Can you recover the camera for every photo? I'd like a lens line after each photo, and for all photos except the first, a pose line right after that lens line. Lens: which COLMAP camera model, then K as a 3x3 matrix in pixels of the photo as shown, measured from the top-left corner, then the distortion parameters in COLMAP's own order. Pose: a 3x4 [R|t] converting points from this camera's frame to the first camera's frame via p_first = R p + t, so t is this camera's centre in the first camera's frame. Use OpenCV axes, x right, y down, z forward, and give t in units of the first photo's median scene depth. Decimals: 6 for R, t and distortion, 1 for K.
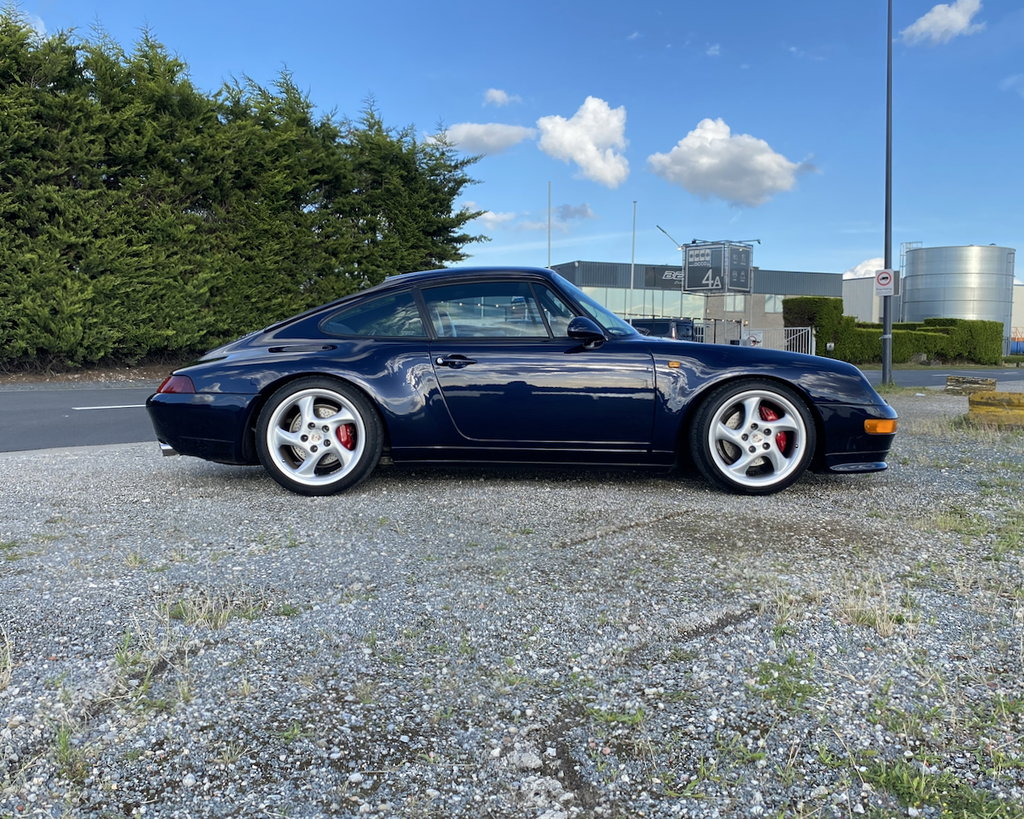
lens RADIAL K [[975.3, 0, 504.3], [0, 975.3, 405.8], [0, 0, 1]] dist [0.013971, 0.000000]
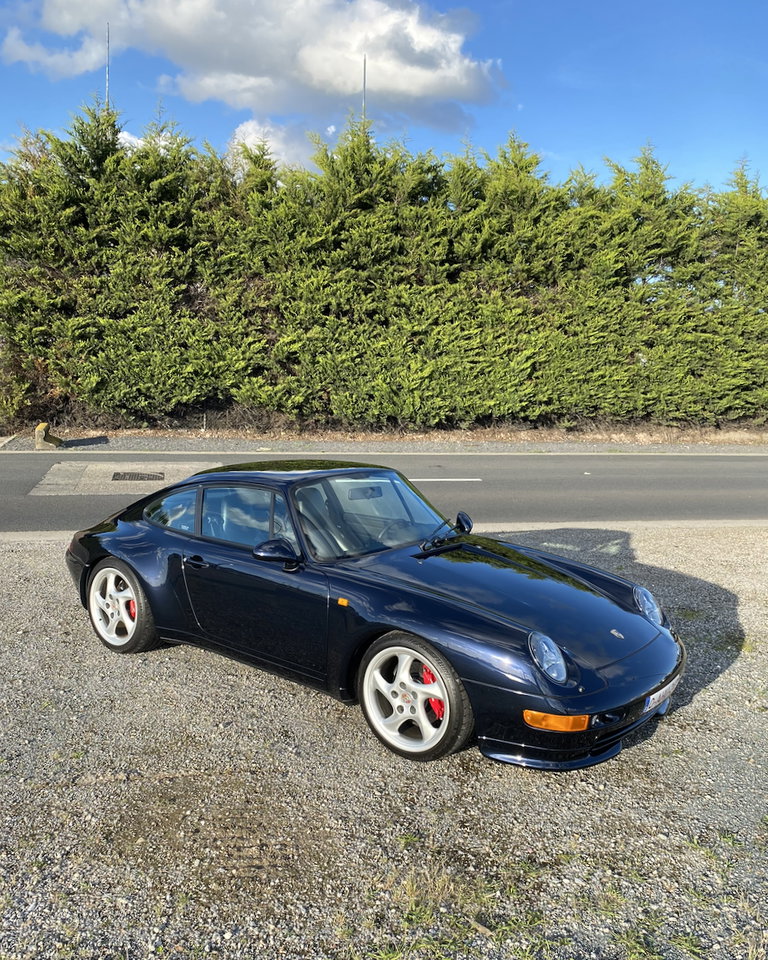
lens RADIAL K [[807.1, 0, 356.0], [0, 807.1, 573.8], [0, 0, 1]] dist [0.017278, -0.026078]
pose [[0.773842, 0.164806, -0.611562, 0.176120], [-0.050974, 0.978627, 0.199225, -0.060501], [0.631324, -0.122995, 0.765704, 0.108506]]
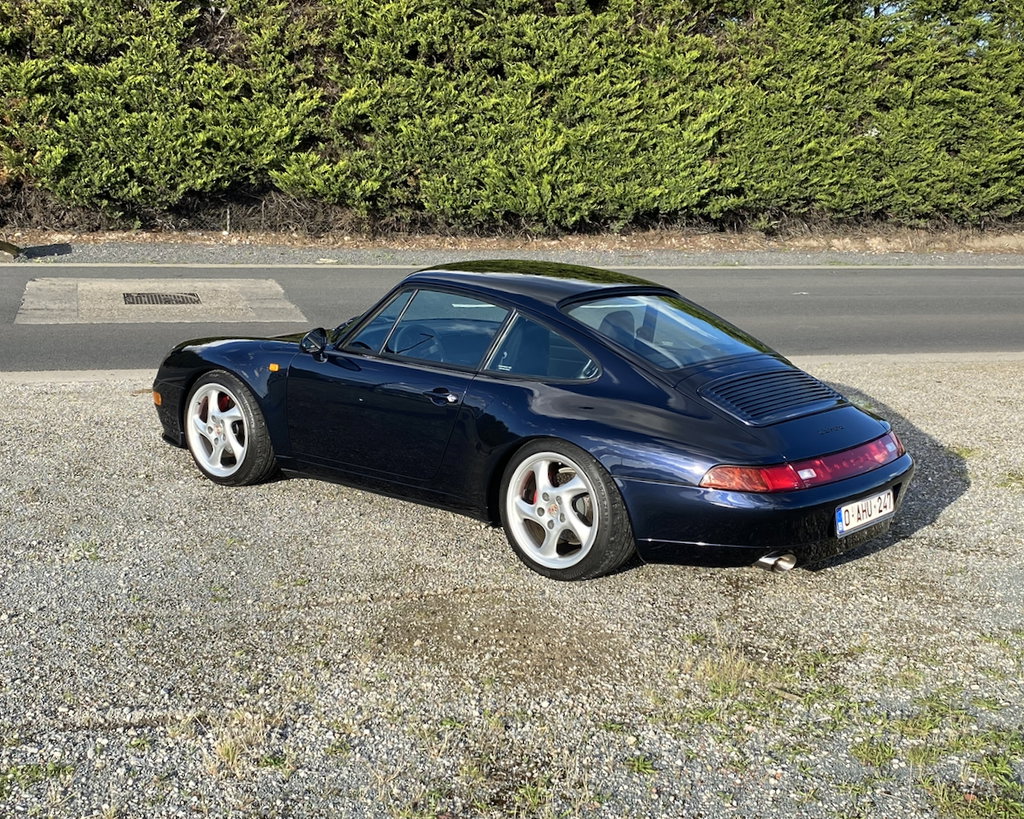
lens RADIAL K [[1317.3, 0, 505.4], [0, 1317.3, 478.8], [0, 0, 1]] dist [0.021986, 0.000000]
pose [[0.819466, 0.152399, -0.552494, 0.198678], [-0.049696, 0.979262, 0.196408, -0.052228], [0.570969, -0.133493, 0.810046, 0.011498]]
